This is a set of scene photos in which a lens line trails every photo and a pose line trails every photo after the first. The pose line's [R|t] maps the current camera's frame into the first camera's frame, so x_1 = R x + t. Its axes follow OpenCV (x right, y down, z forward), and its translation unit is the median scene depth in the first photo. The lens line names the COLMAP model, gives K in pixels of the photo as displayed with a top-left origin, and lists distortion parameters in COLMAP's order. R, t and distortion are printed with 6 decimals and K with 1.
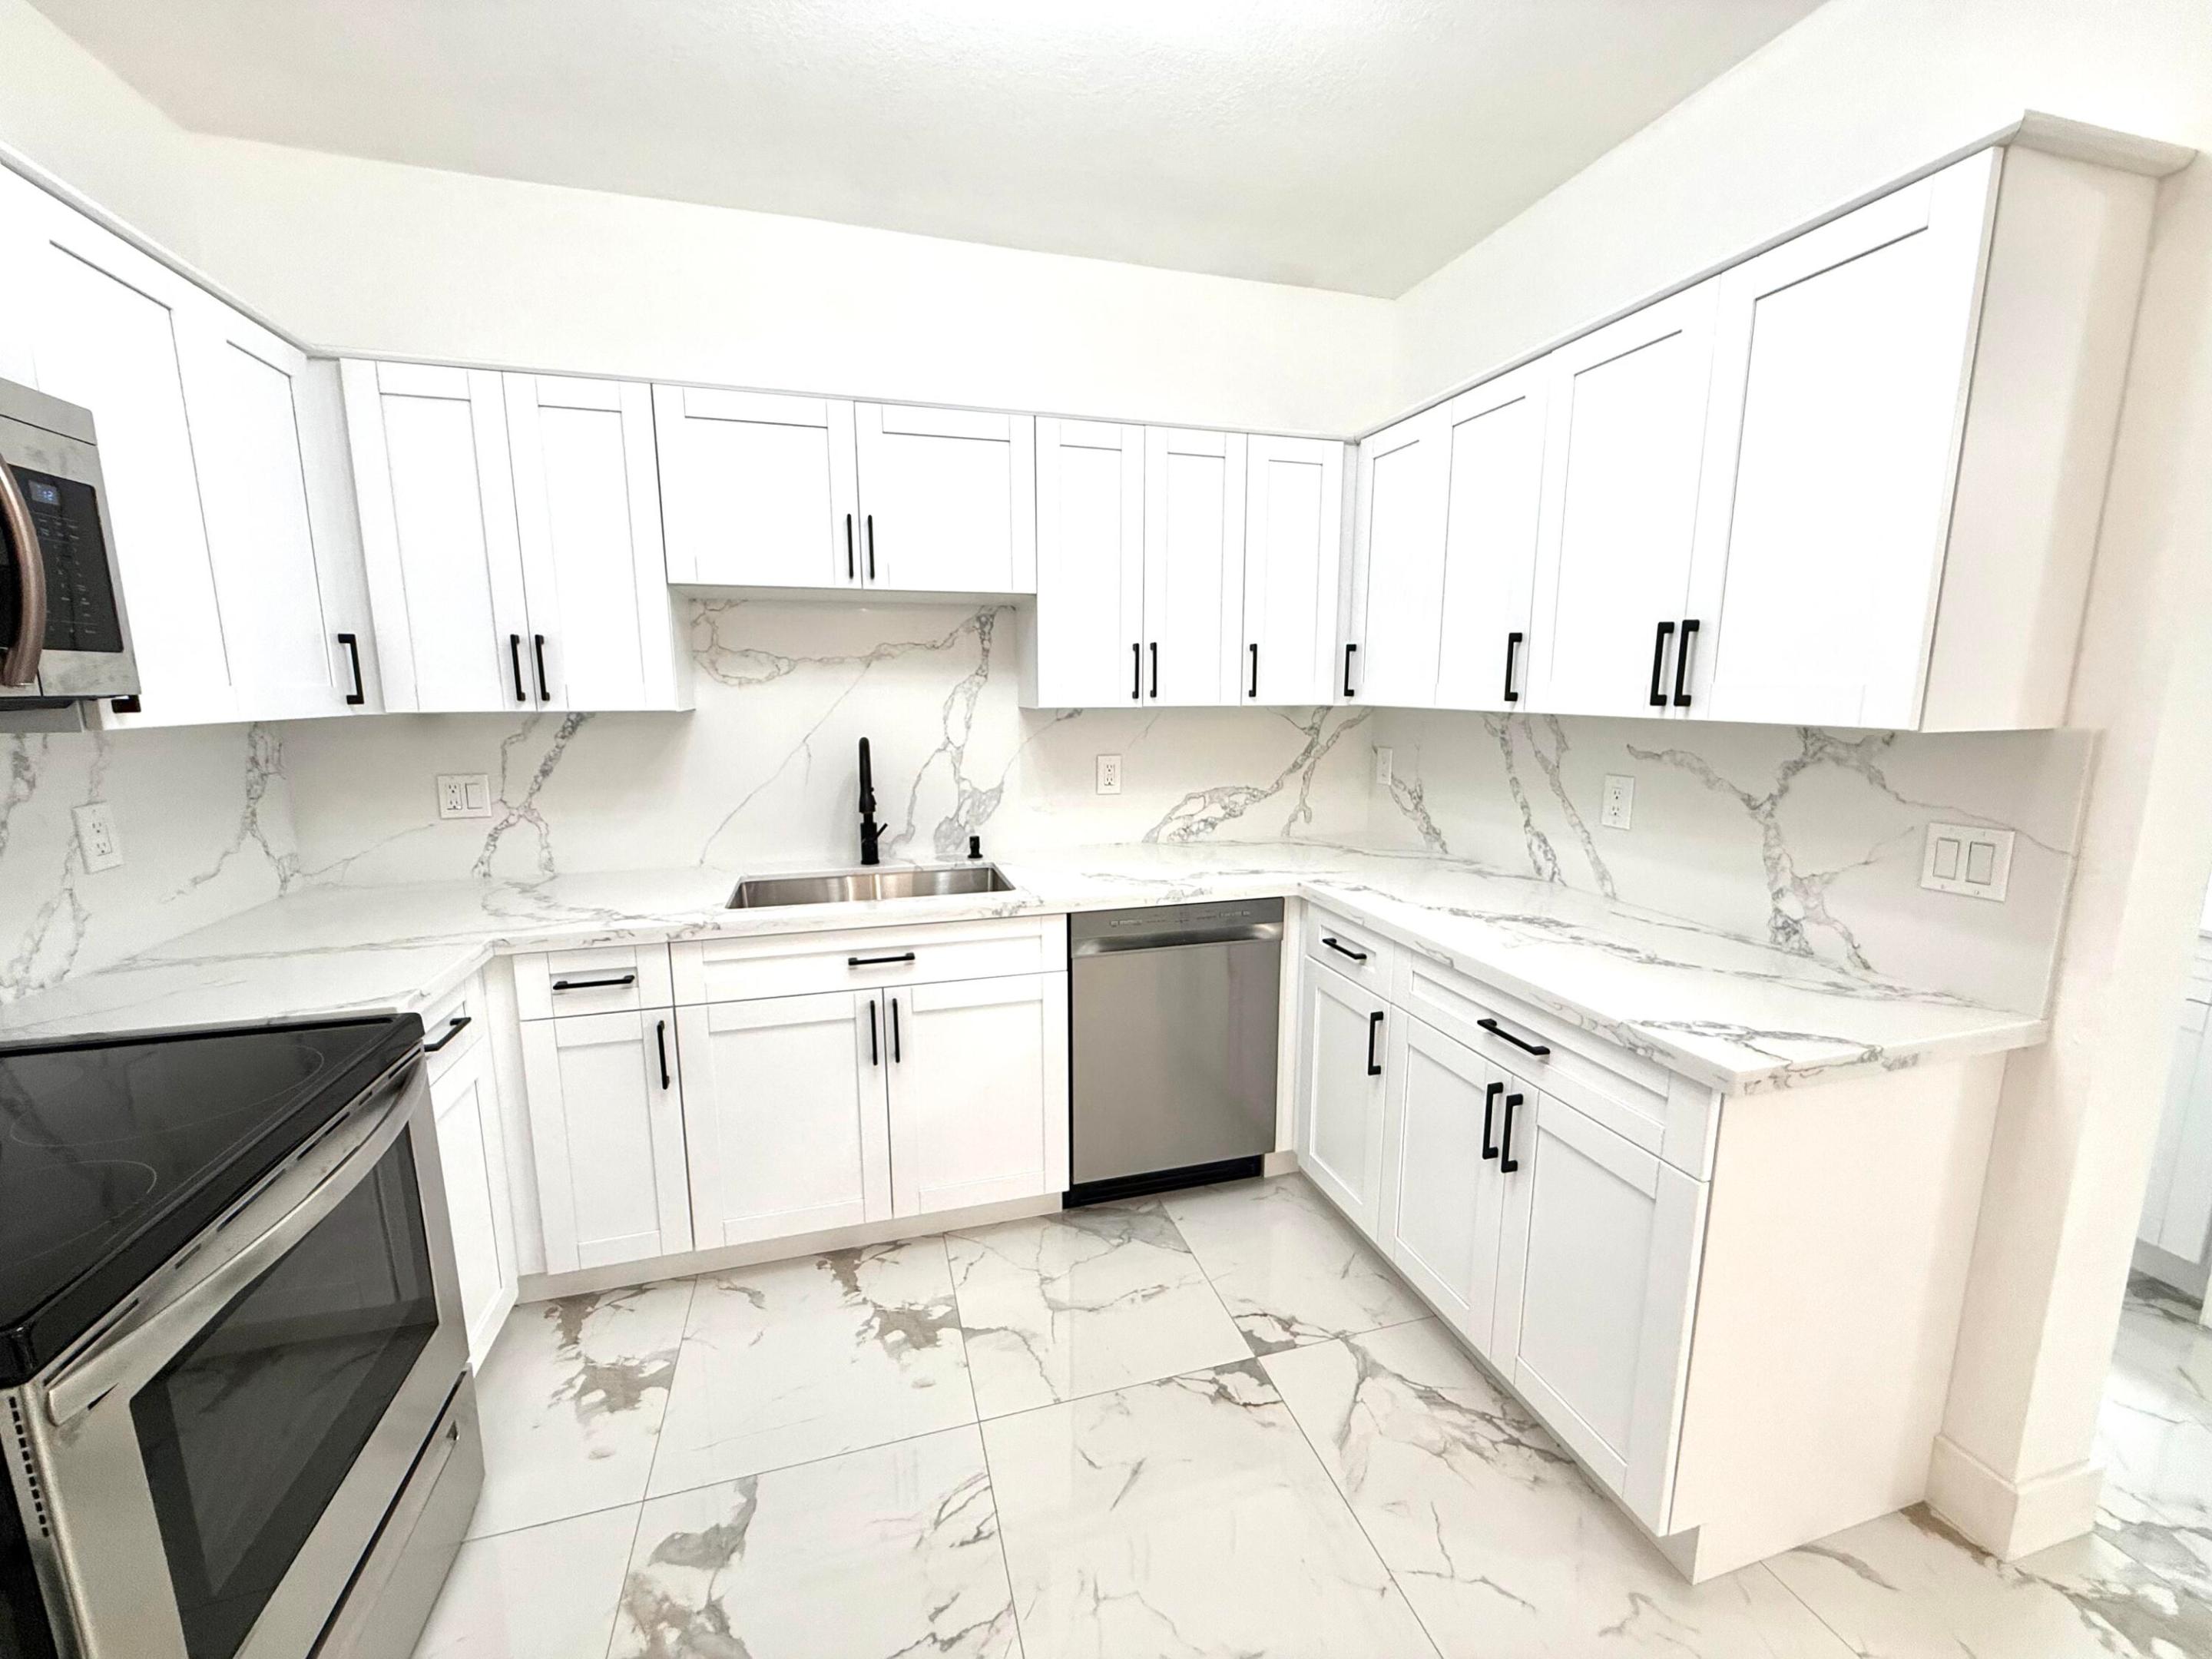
lens RADIAL K [[879.6, 0, 1099.6], [0, 879.6, 829.4], [0, 0, 1]] dist [-0.000236, 0.000104]
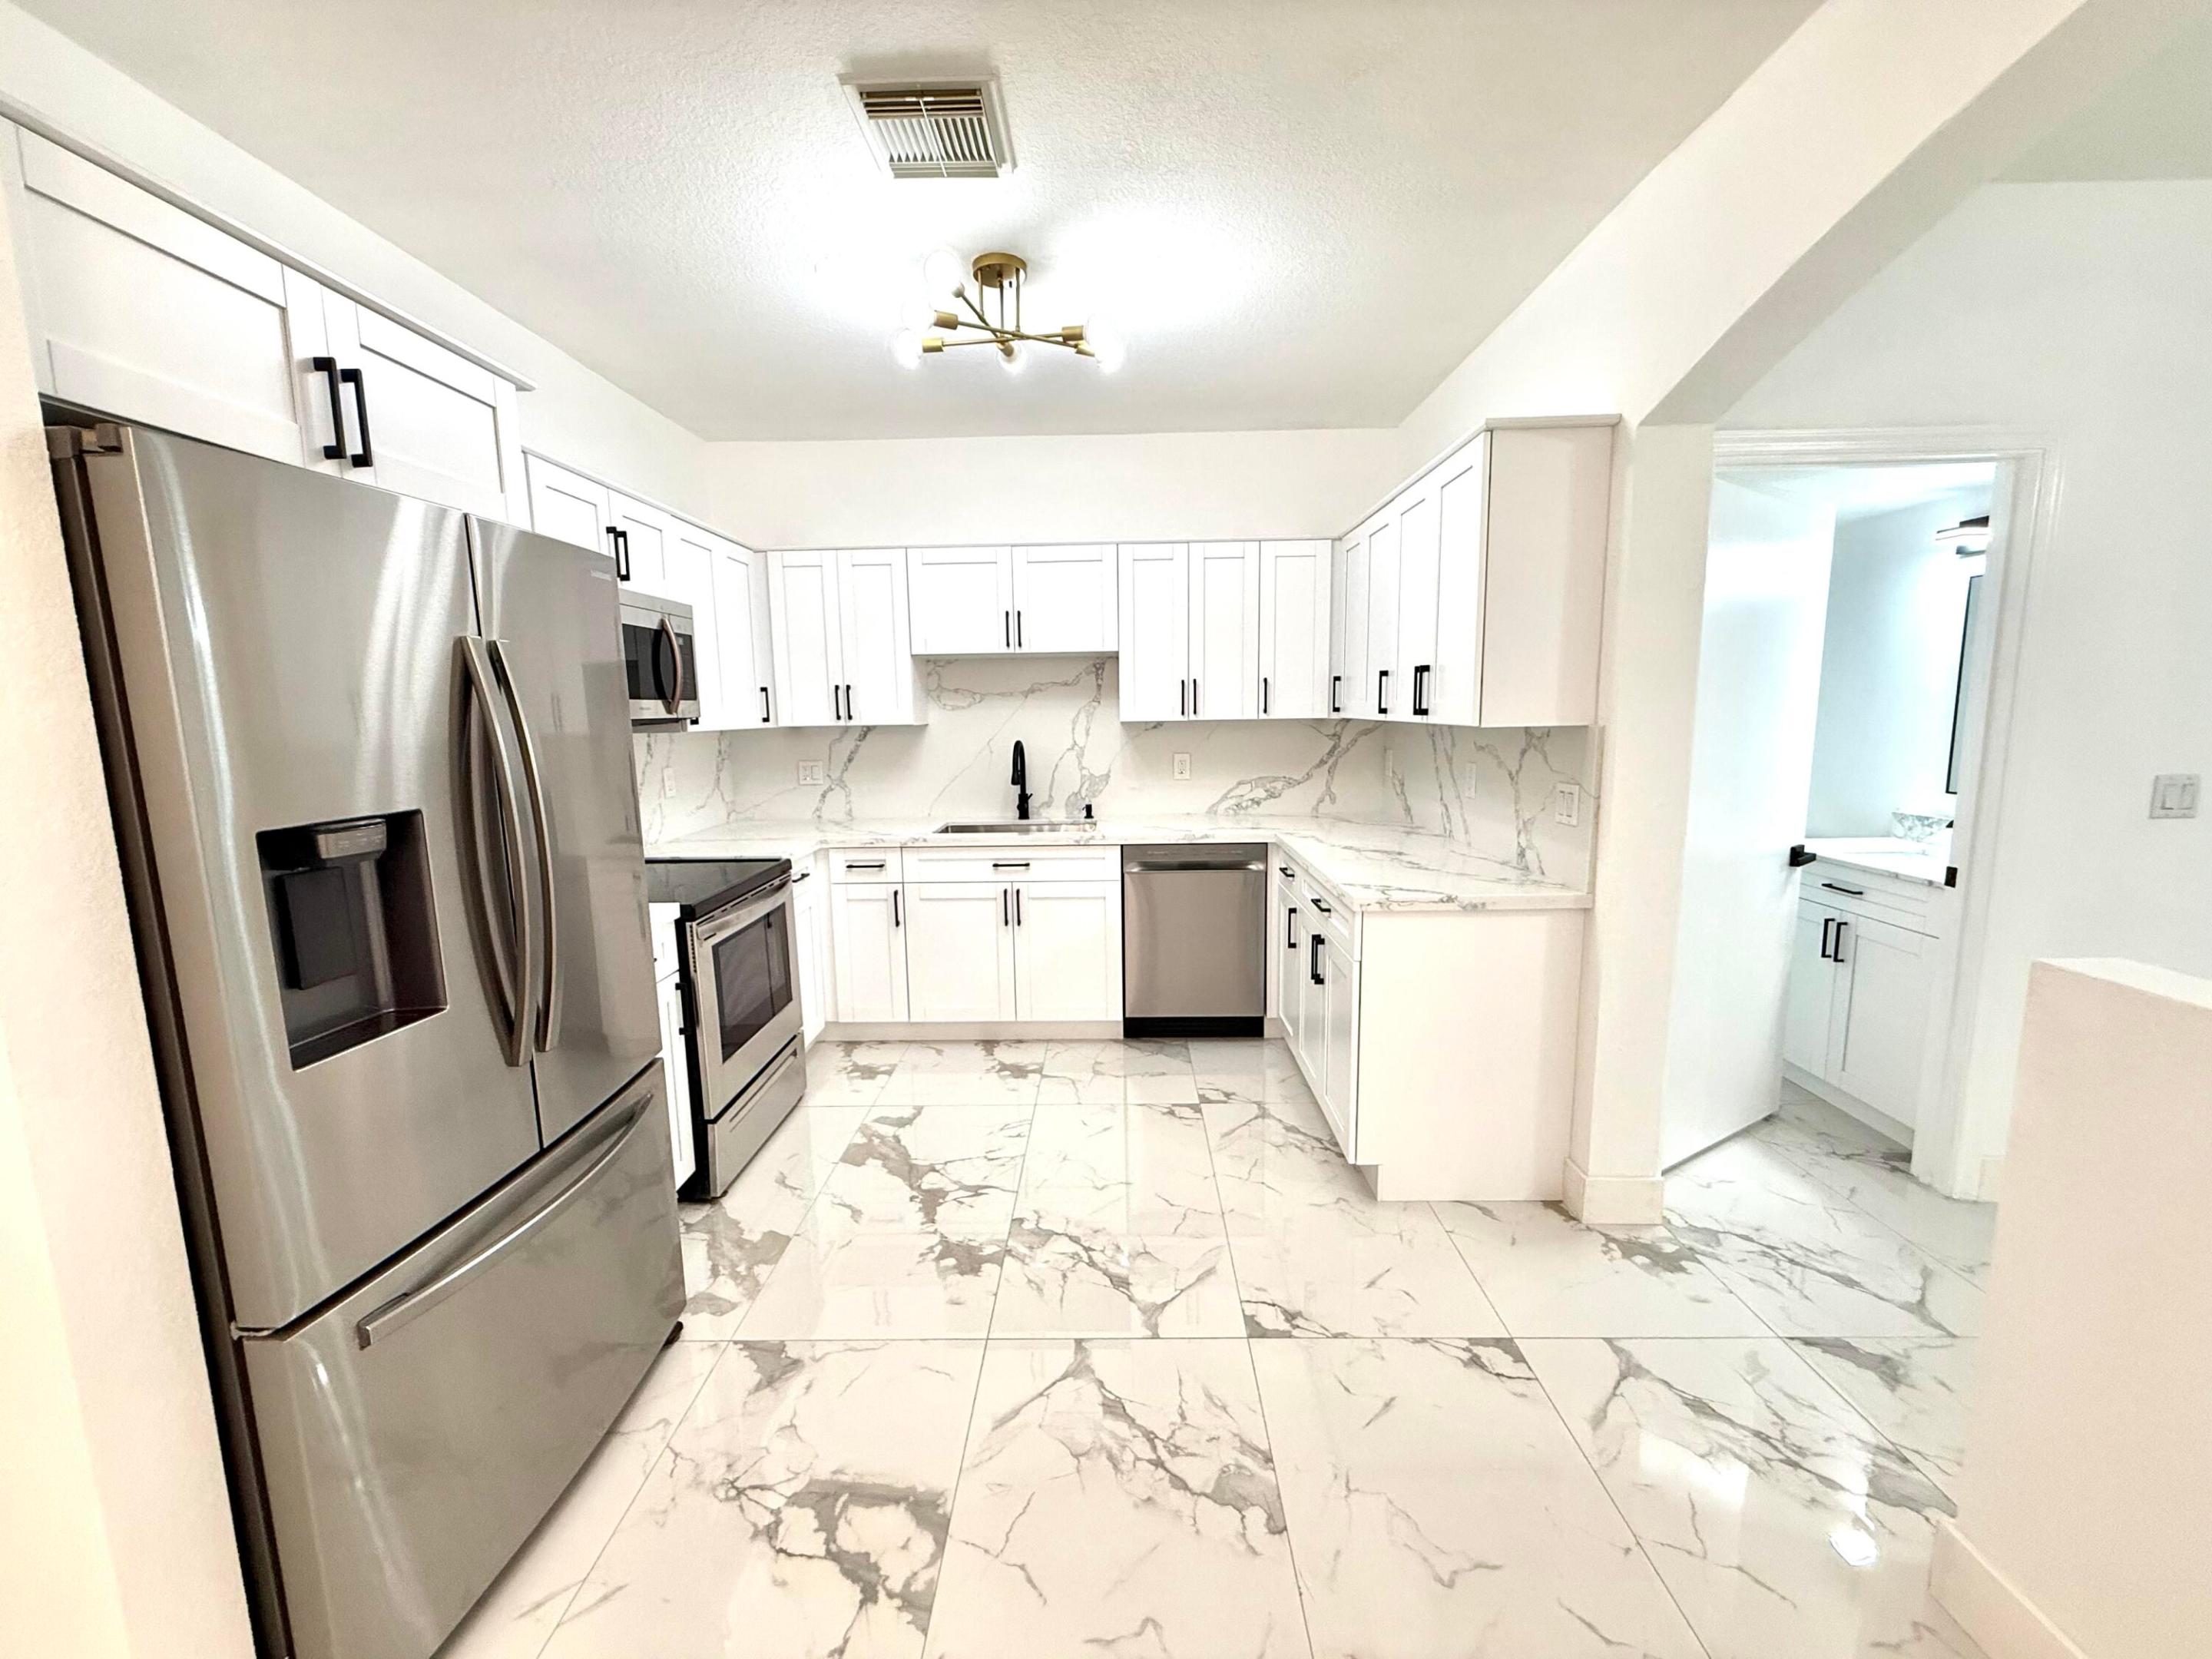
lens RADIAL K [[879.6, 0, 1099.6], [0, 879.6, 829.4], [0, 0, 1]] dist [-0.000236, 0.000104]
pose [[0.953701, 0.027374, -0.299508, 0.442732], [-0.034358, 0.999246, -0.018075, 0.102602], [0.298787, 0.027528, 0.953923, -0.619607]]
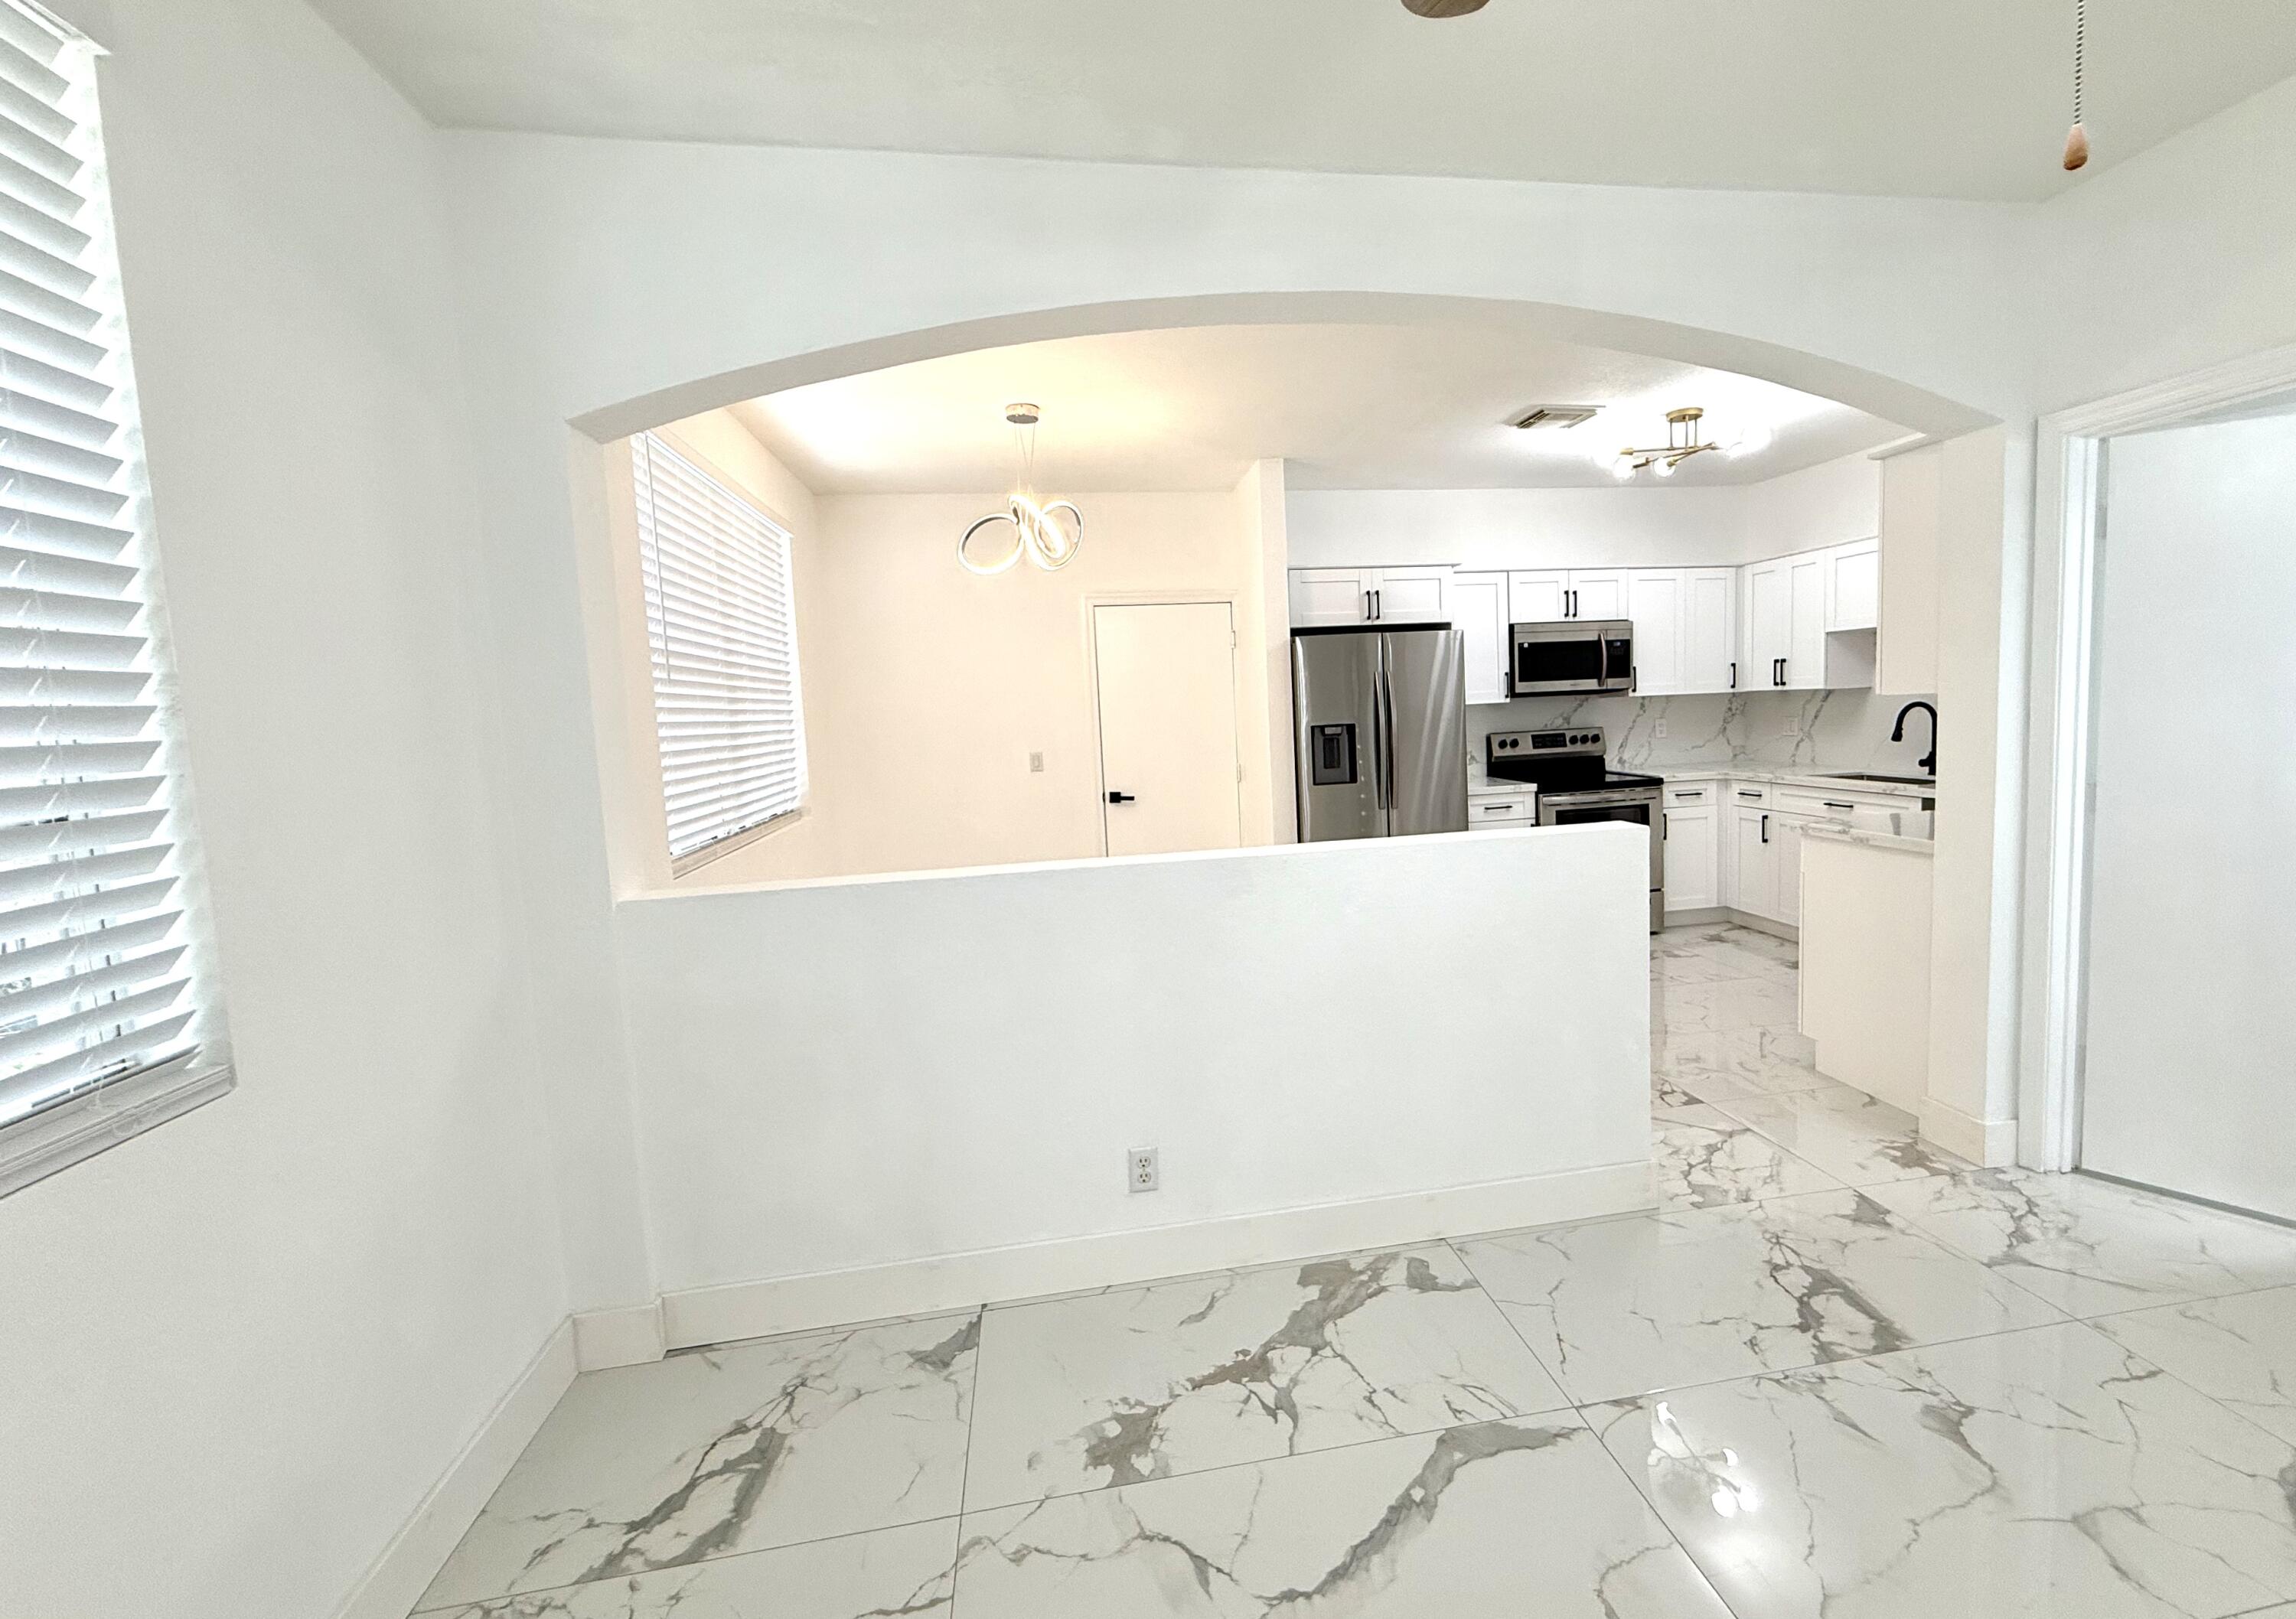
lens RADIAL K [[958.1, 0, 1200.6], [0, 958.1, 794.3], [0, 0, 1]] dist [-0.000228, 0.000010]
pose [[-0.114998, 0.098556, -0.988464, 2.199597], [-0.119257, 0.986499, 0.112235, 0.045793], [0.986181, 0.130788, -0.101692, -0.280741]]
